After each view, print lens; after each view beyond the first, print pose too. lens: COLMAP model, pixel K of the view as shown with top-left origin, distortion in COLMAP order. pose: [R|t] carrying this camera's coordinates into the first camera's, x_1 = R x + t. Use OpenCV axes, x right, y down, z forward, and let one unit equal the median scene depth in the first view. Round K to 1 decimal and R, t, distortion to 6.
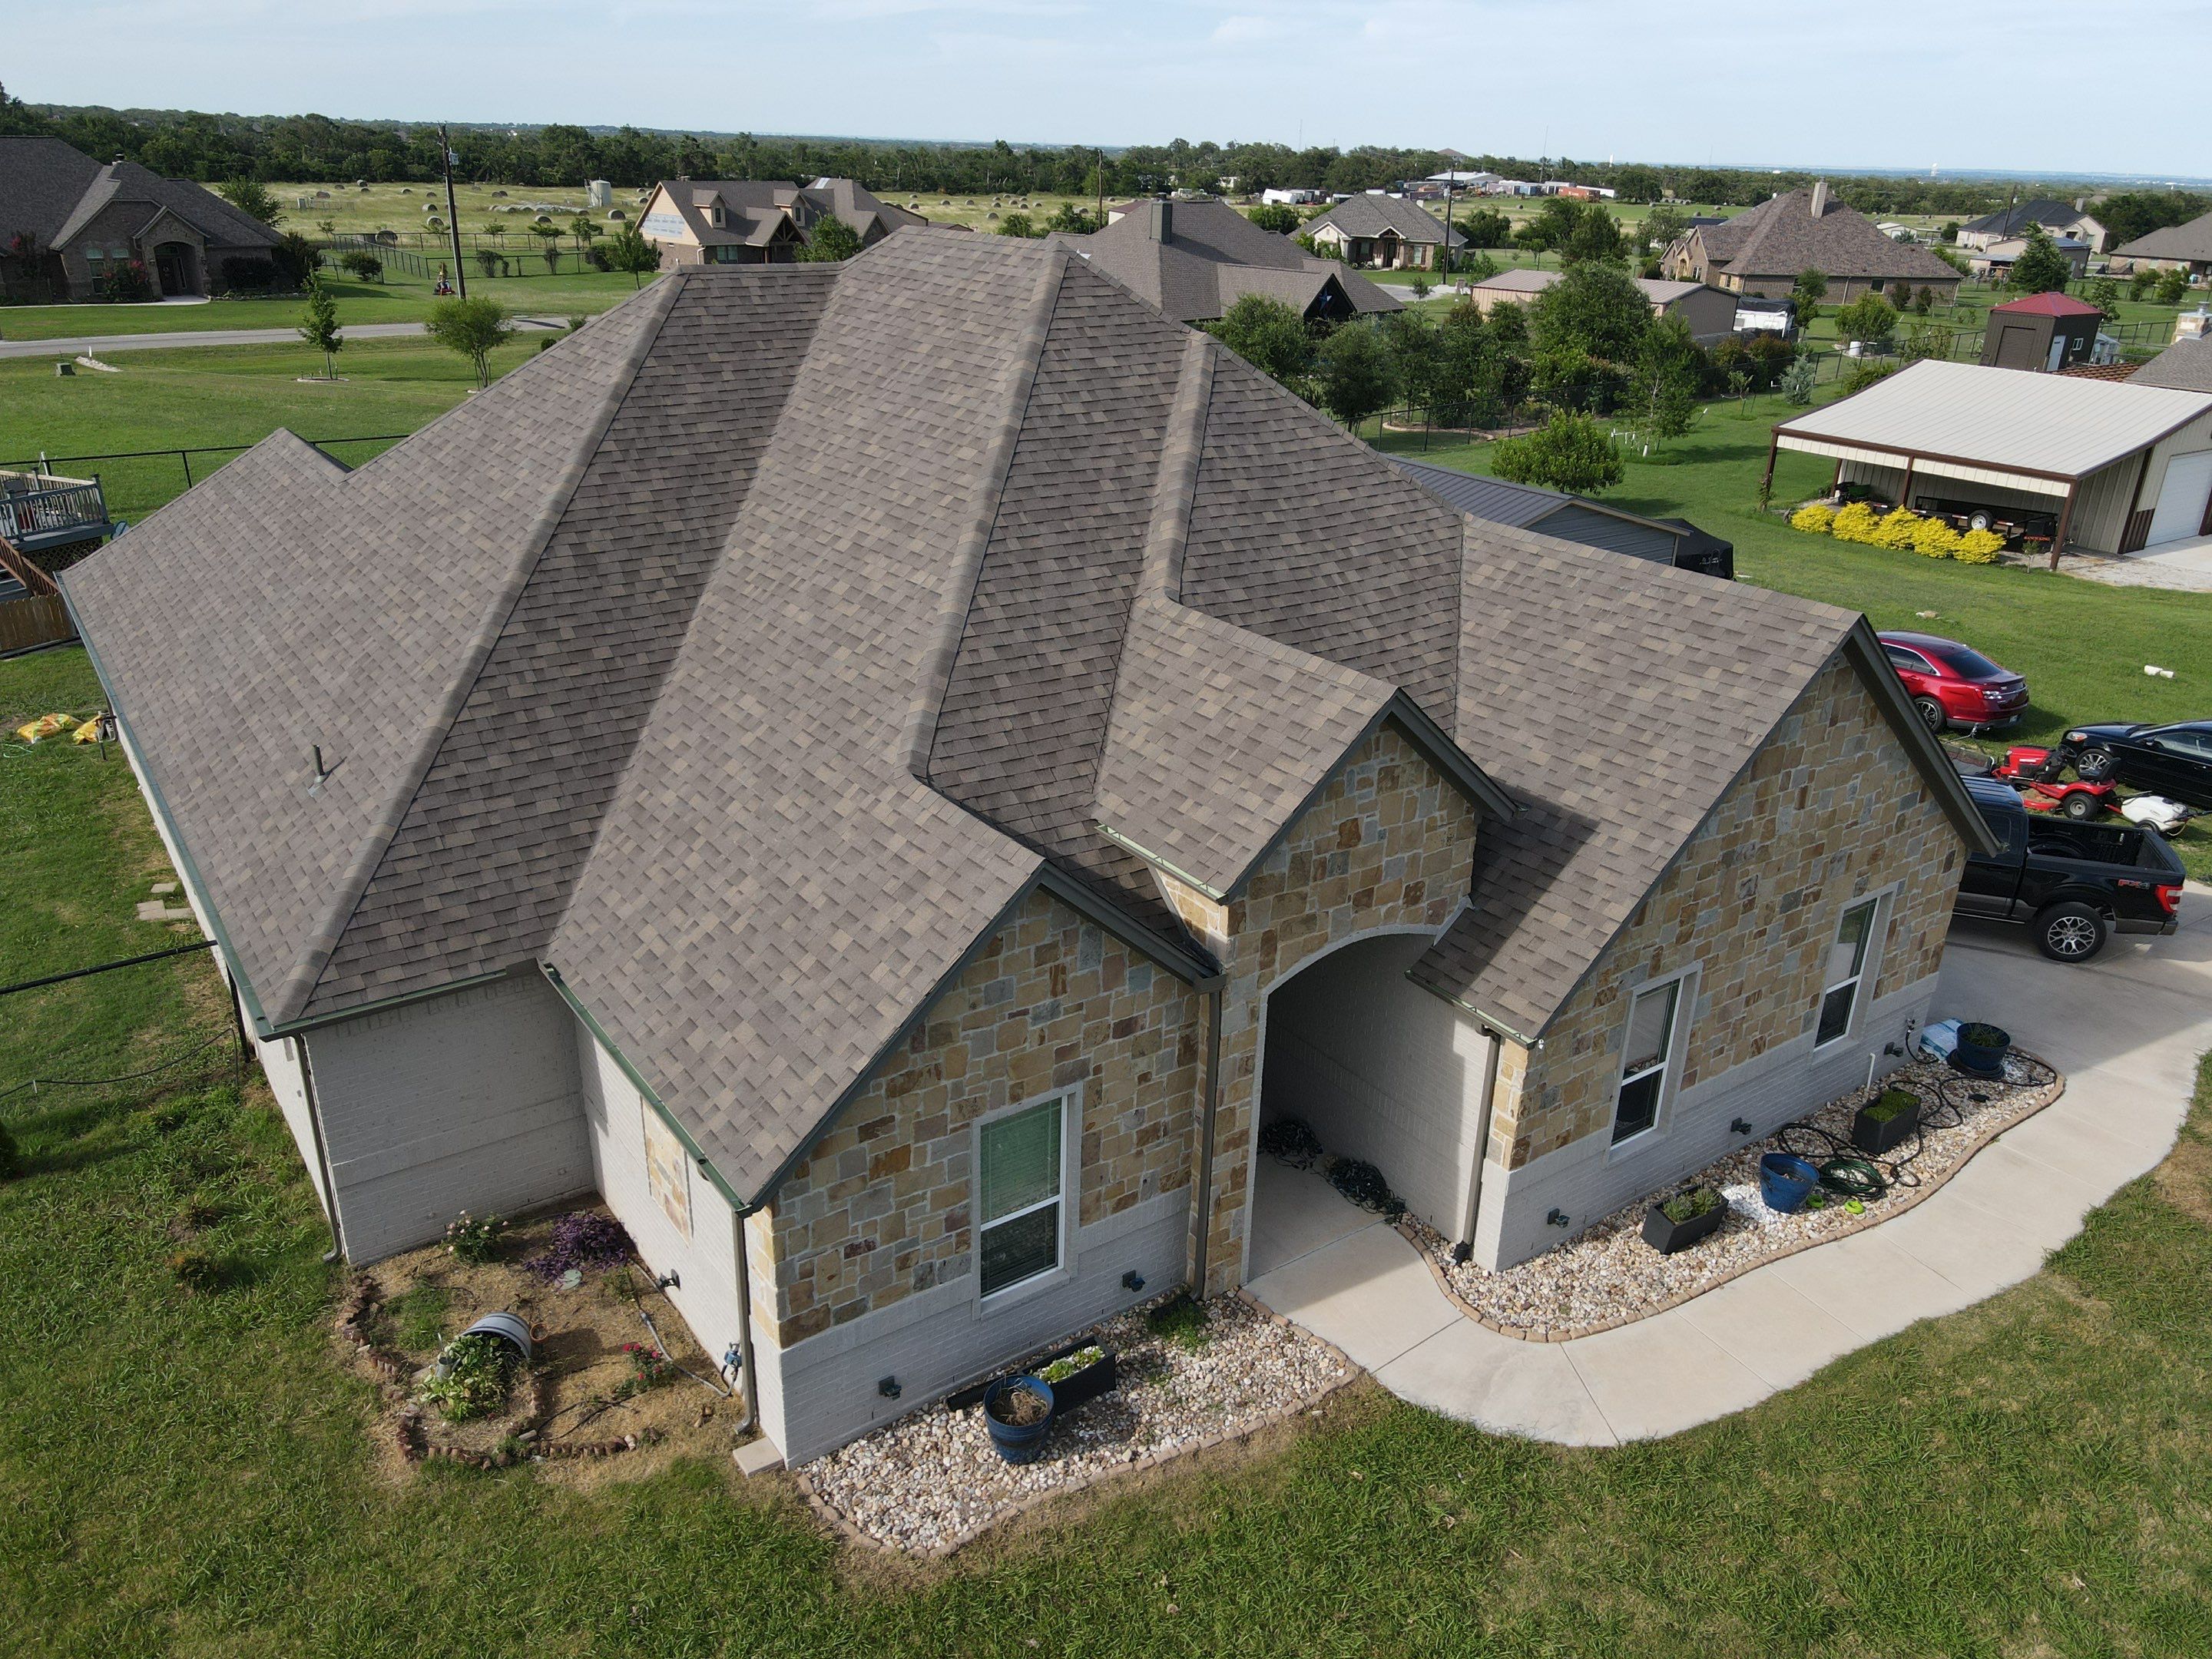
lens RADIAL K [[1622.8, 0, 1106.0], [0, 1622.8, 829.5], [0, 0, 1]] dist [0.001798, 0.036281]
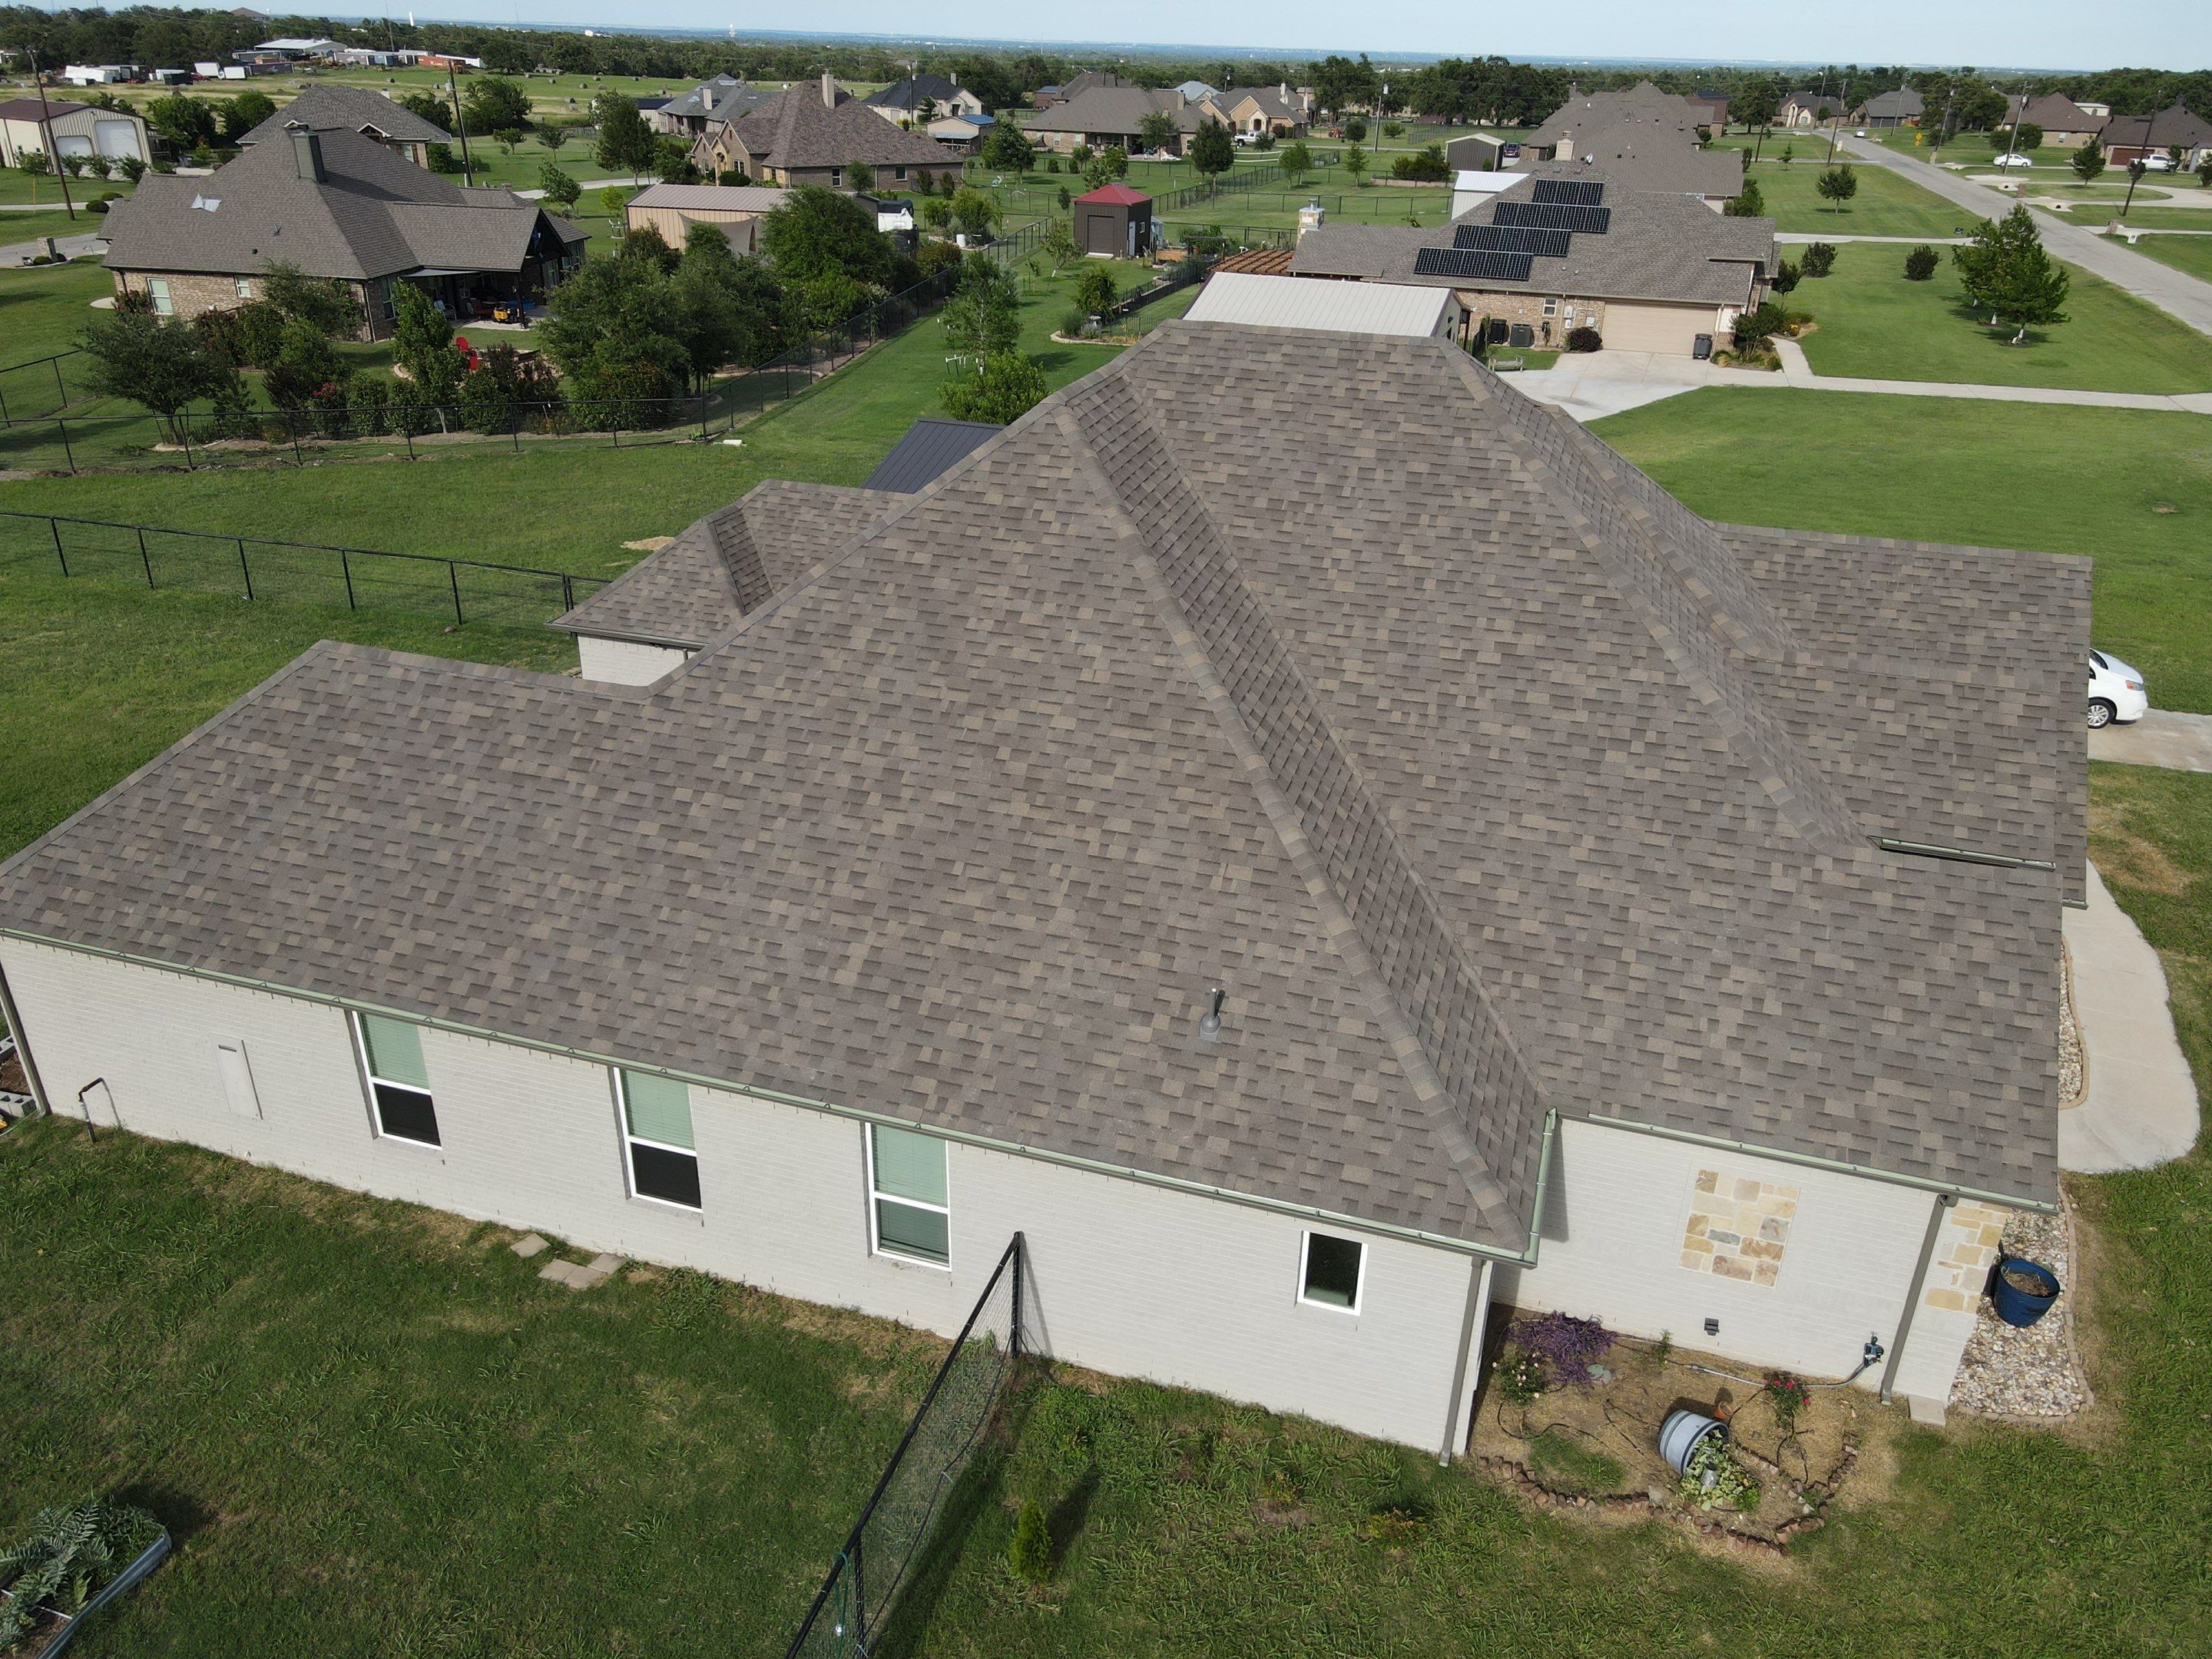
lens RADIAL K [[1635.6, 0, 1106.0], [0, 1635.6, 829.5], [0, 0, 1]] dist [0.024007, -0.007677]
pose [[0.796158, -0.271339, 0.540840, -0.734520], [0.233436, 0.962360, 0.139179, -0.205809], [-0.558247, 0.015443, 0.829531, 0.178334]]
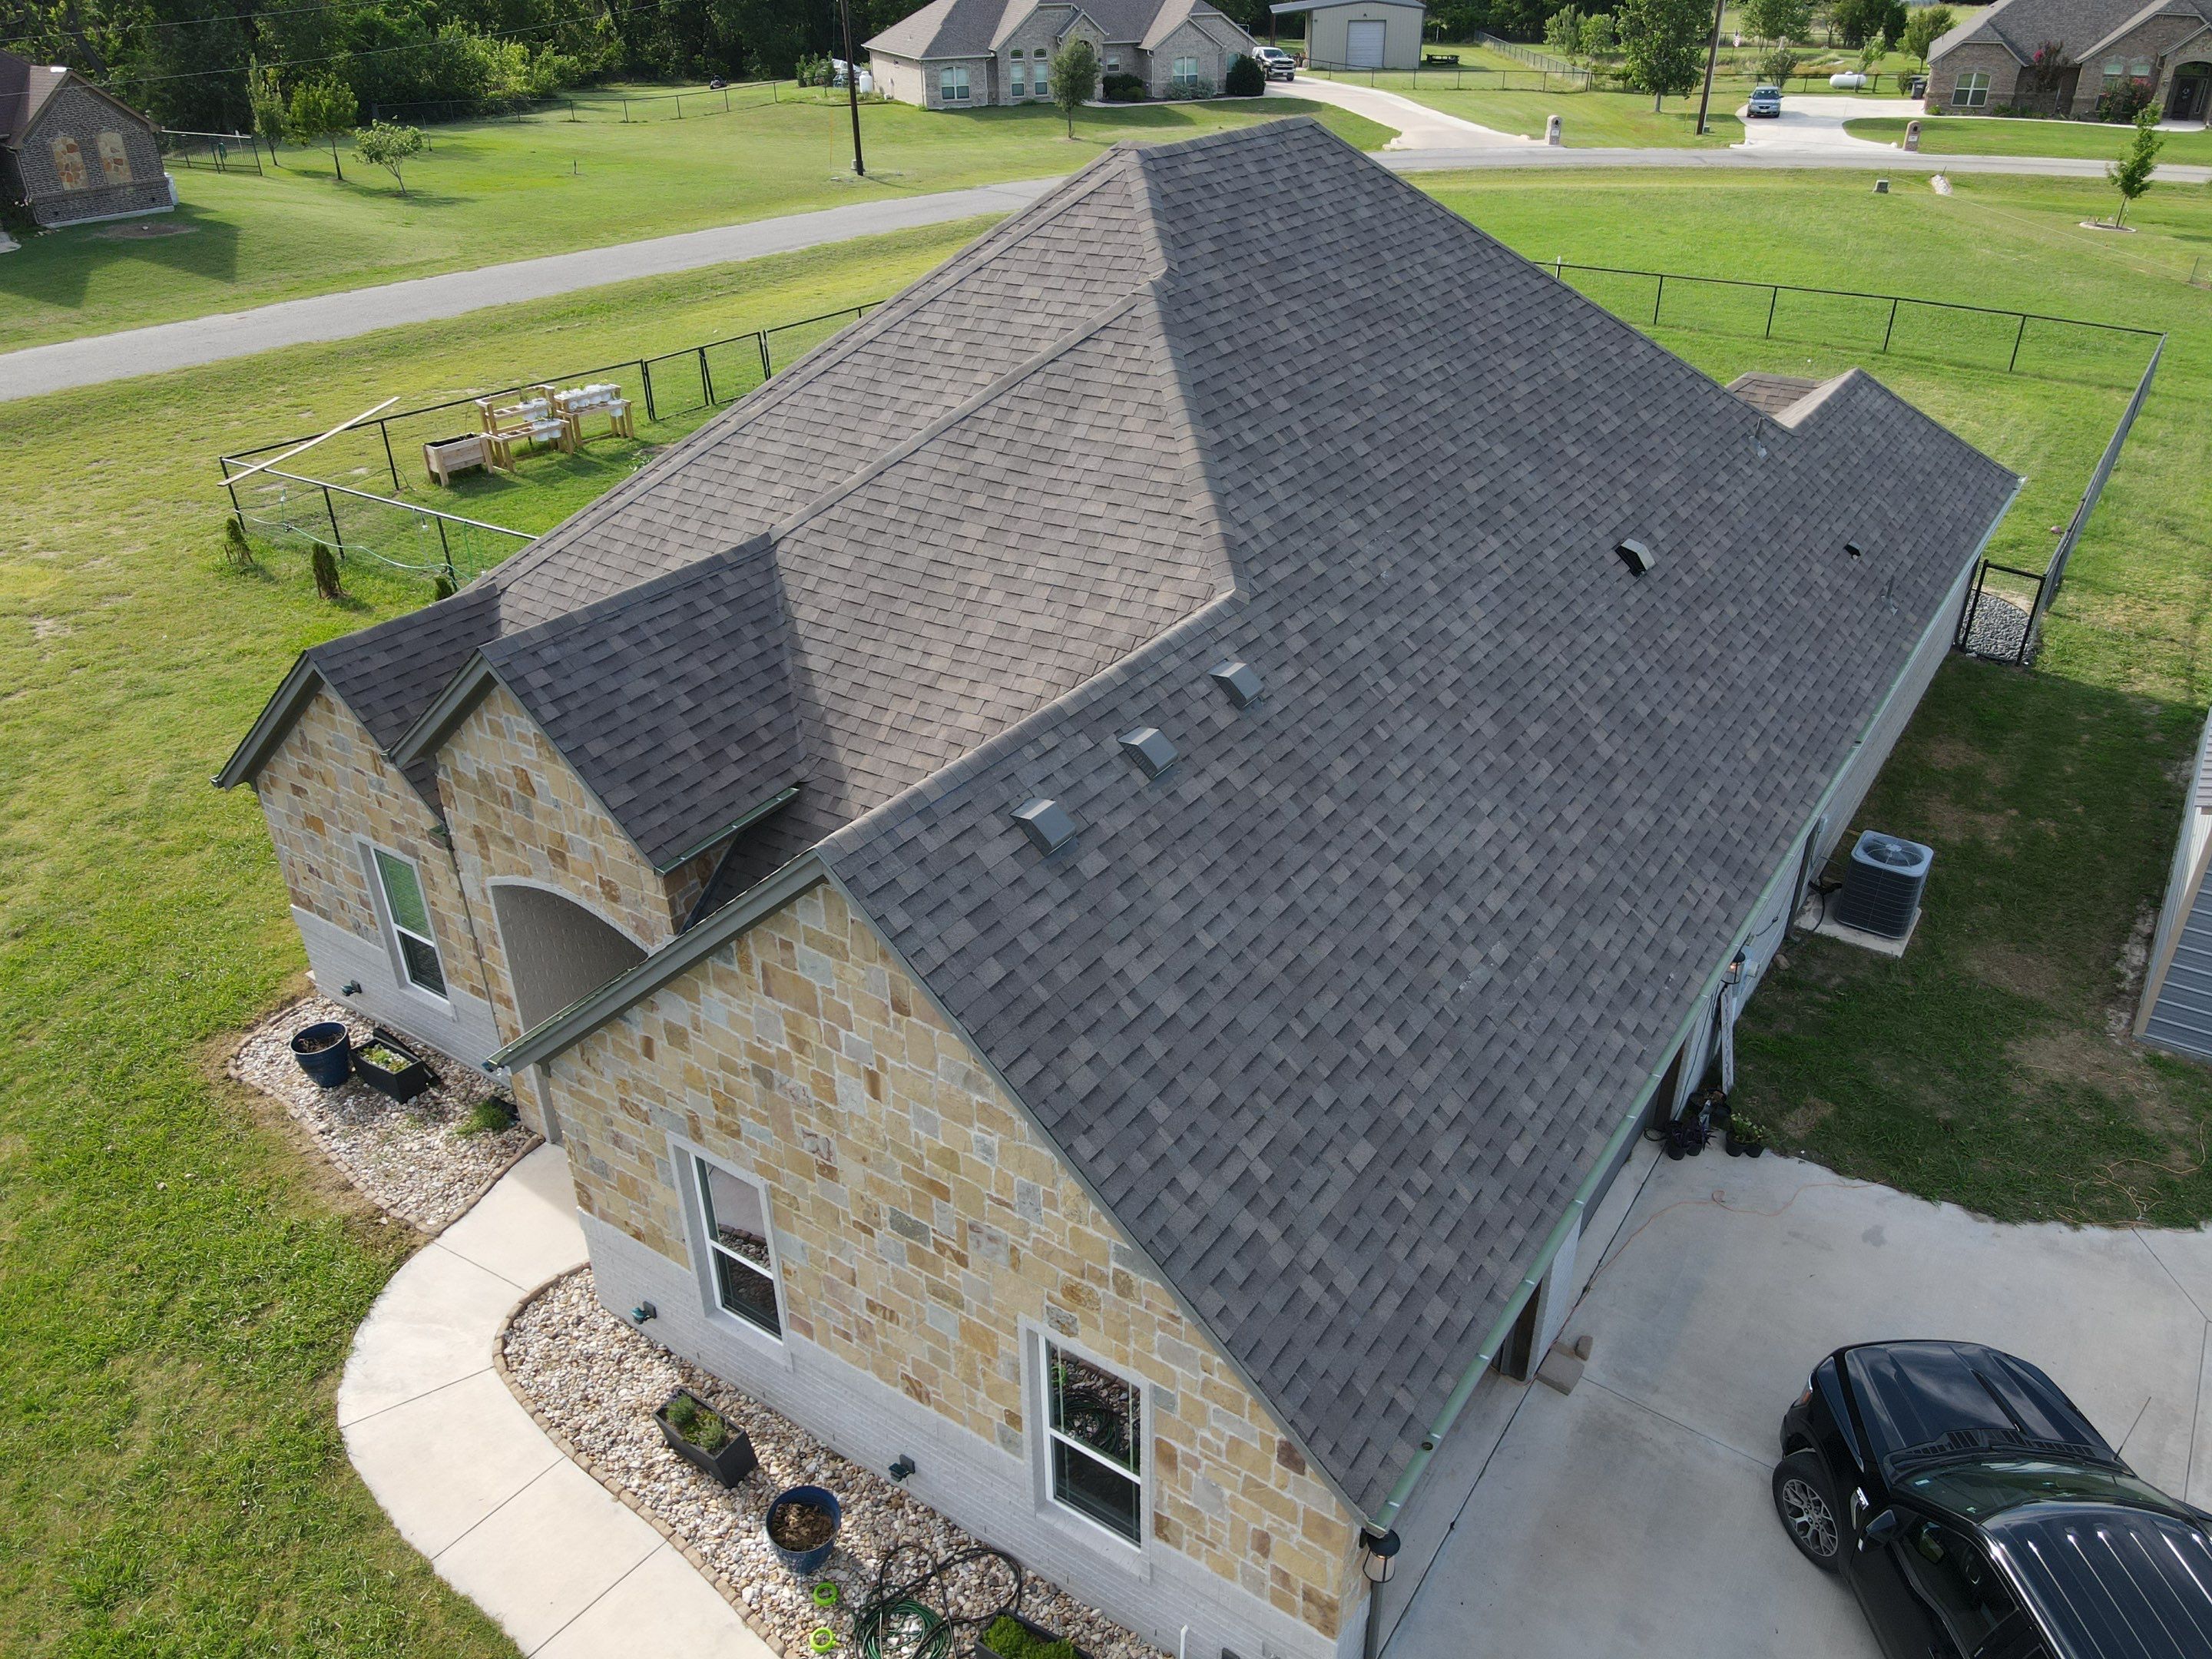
lens RADIAL K [[1622.8, 0, 1106.0], [0, 1622.8, 829.5], [0, 0, 1]] dist [0.001798, 0.036281]
pose [[0.358006, 0.446396, -0.820099, 0.681321], [-0.358490, 0.876713, 0.320717, -0.256250], [0.862158, 0.179179, 0.473897, 0.520883]]
